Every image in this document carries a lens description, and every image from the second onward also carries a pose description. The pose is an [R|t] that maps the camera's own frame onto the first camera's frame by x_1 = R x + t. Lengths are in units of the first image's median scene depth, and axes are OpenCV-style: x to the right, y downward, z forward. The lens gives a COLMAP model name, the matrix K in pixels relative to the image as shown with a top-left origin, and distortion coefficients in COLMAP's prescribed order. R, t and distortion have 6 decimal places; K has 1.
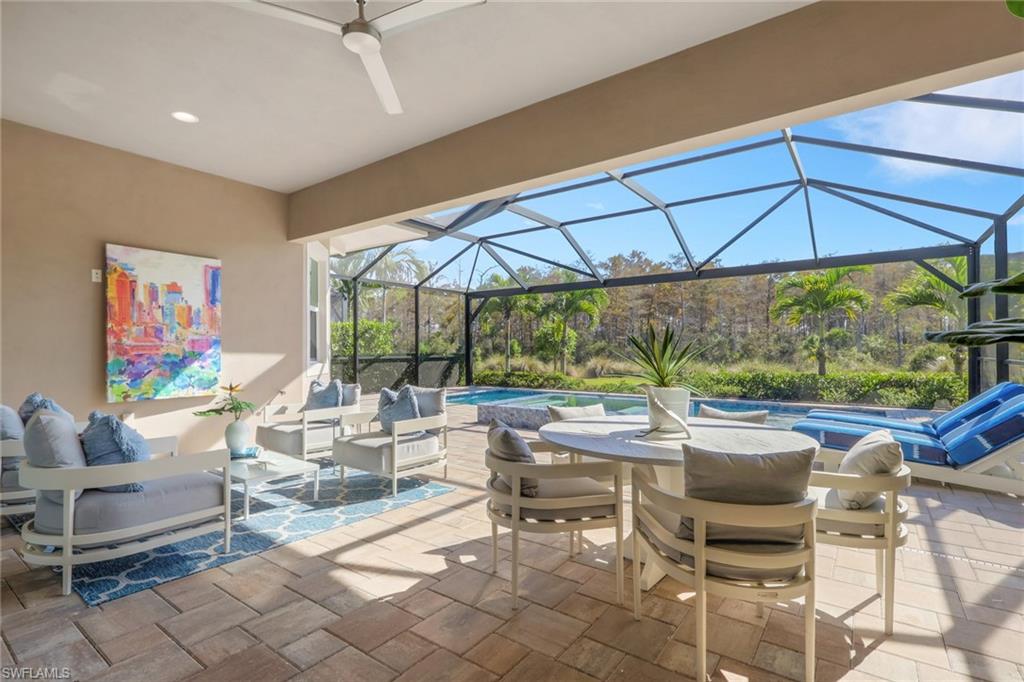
lens RADIAL K [[481.2, 0, 511.4], [0, 481.2, 344.6], [0, 0, 1]] dist [0.002898, -0.000426]
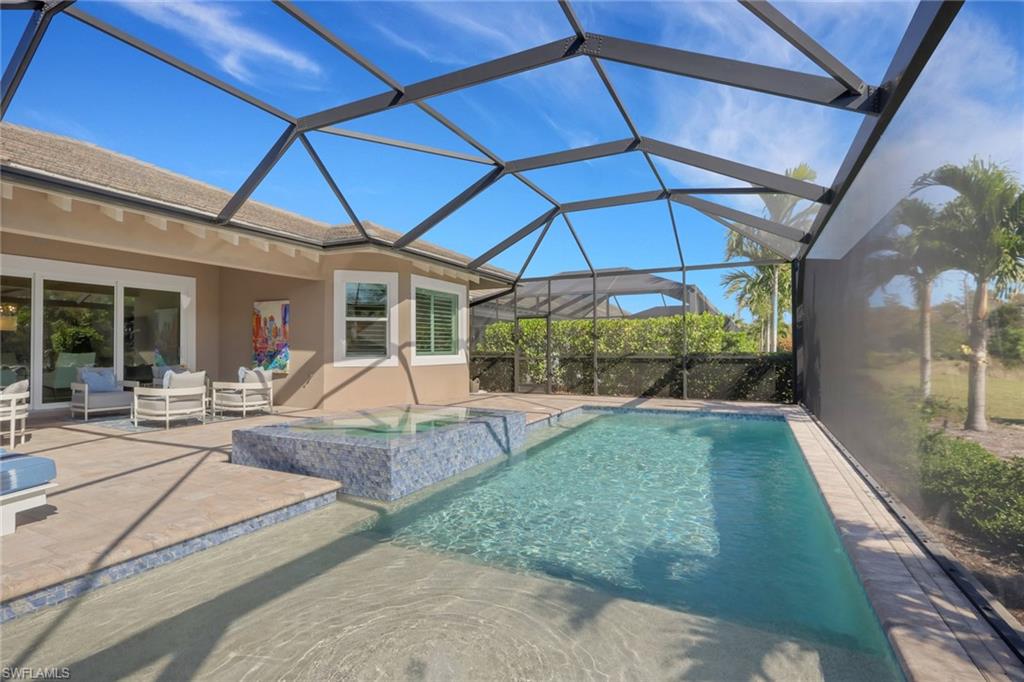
lens RADIAL K [[481.2, 0, 511.4], [0, 481.2, 344.6], [0, 0, 1]] dist [0.002898, -0.000426]
pose [[0.200614, -0.003037, -0.979666, 1.394880], [0.010477, 0.999945, -0.000954, 0.004470], [0.979614, -0.010073, 0.200635, 1.494102]]
